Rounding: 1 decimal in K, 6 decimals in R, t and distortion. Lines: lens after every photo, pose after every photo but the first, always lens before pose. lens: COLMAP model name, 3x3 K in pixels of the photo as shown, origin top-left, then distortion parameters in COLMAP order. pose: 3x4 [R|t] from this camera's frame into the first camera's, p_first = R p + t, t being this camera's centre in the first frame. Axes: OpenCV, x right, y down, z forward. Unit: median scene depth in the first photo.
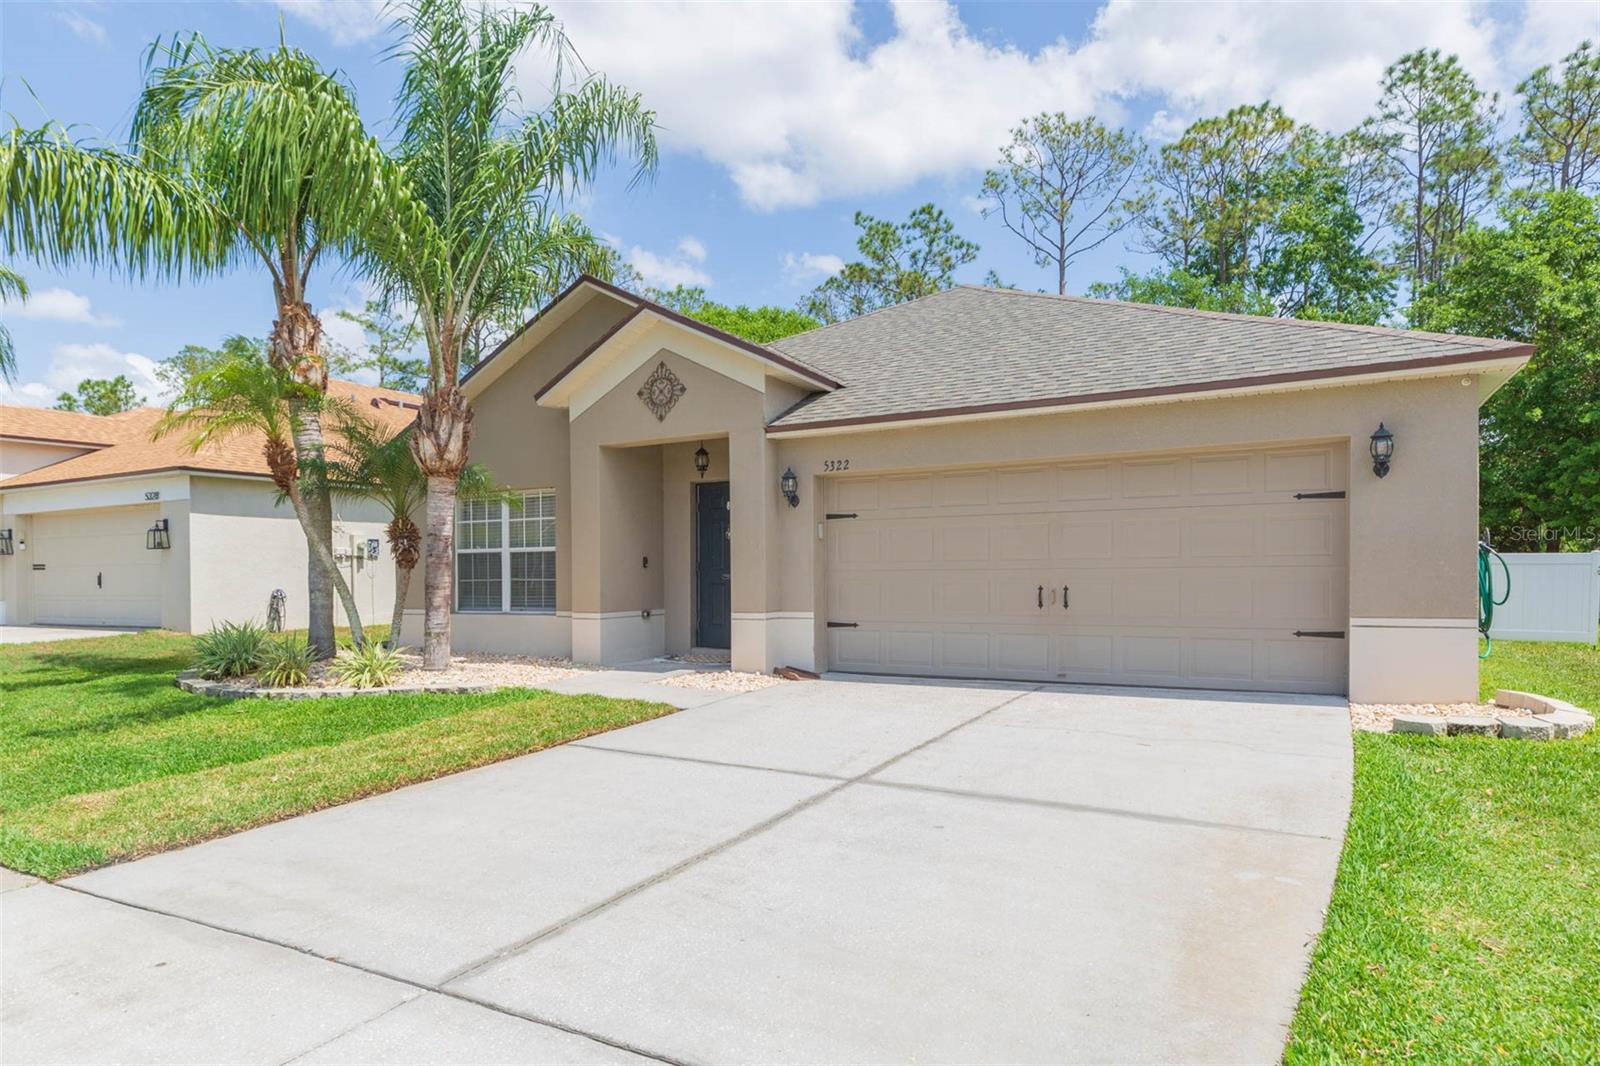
lens RADIAL K [[940.2, 0, 782.3], [0, 940.2, 589.8], [0, 0, 1]] dist [-0.007990, 0.002458]
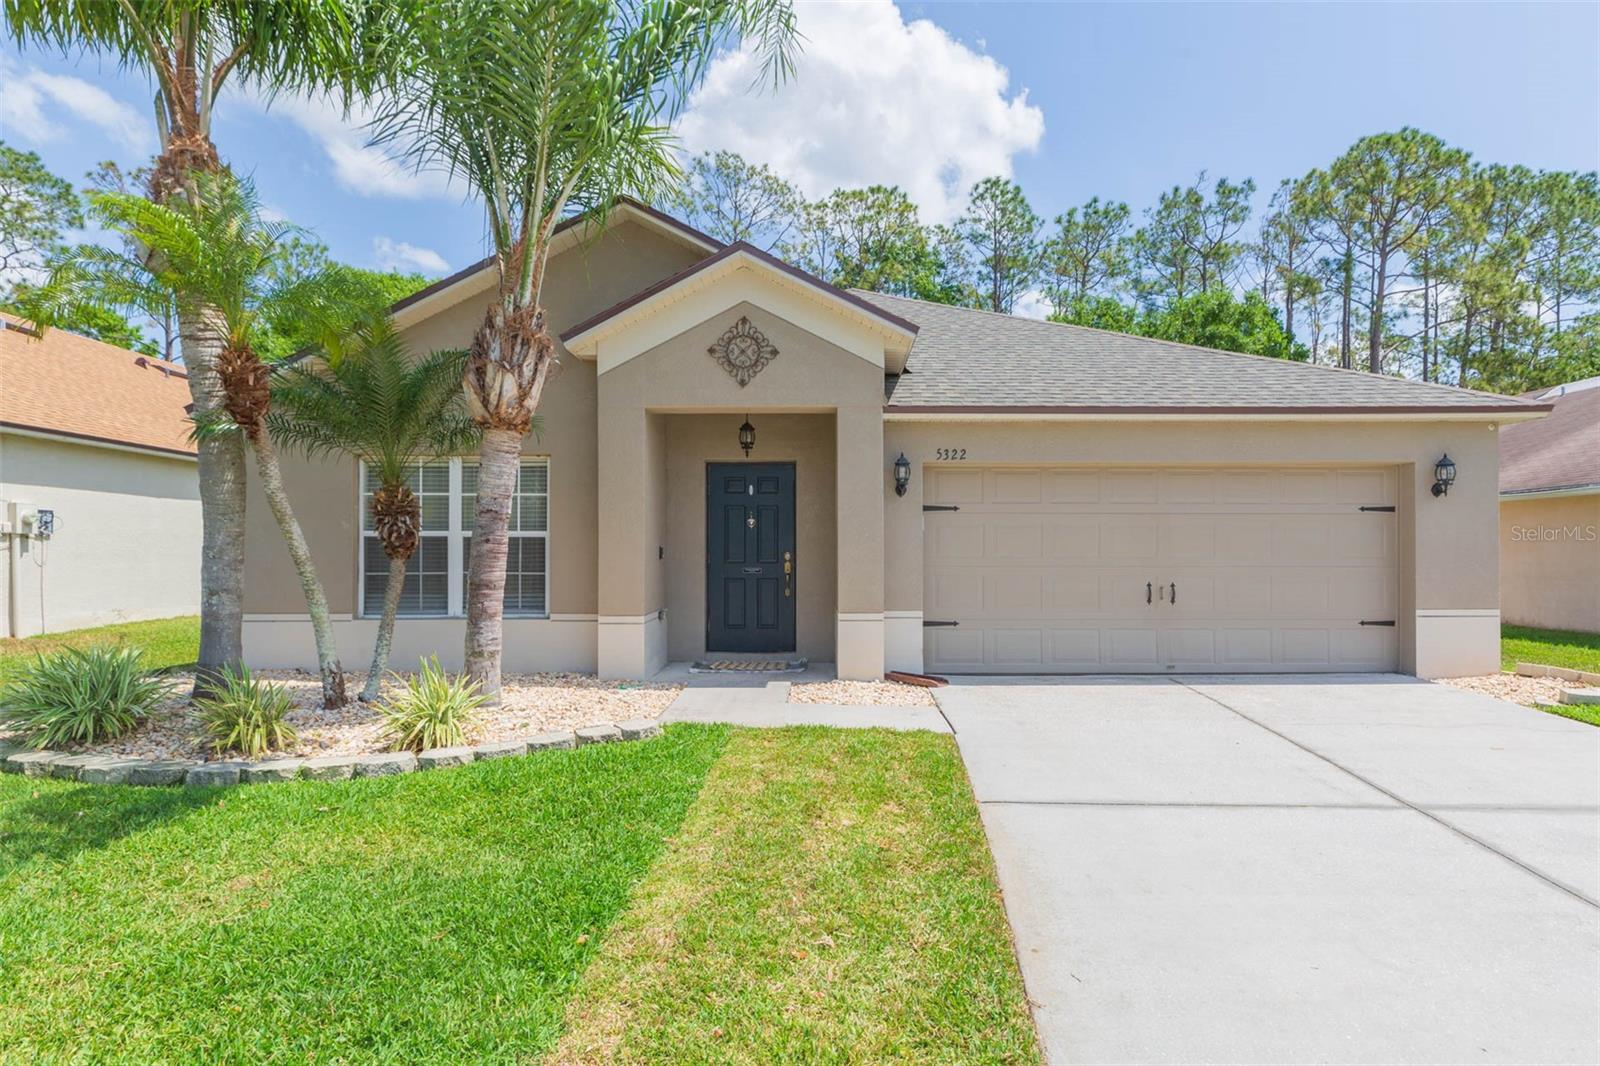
lens RADIAL K [[835.0, 0, 815.1], [0, 835.0, 566.3], [0, 0, 1]] dist [-0.026804, 0.001127]
pose [[0.871643, 0.006051, 0.490104, -0.453910], [-0.000946, 0.999943, -0.010664, -0.011040], [-0.490141, 0.008831, 0.871599, 0.330147]]
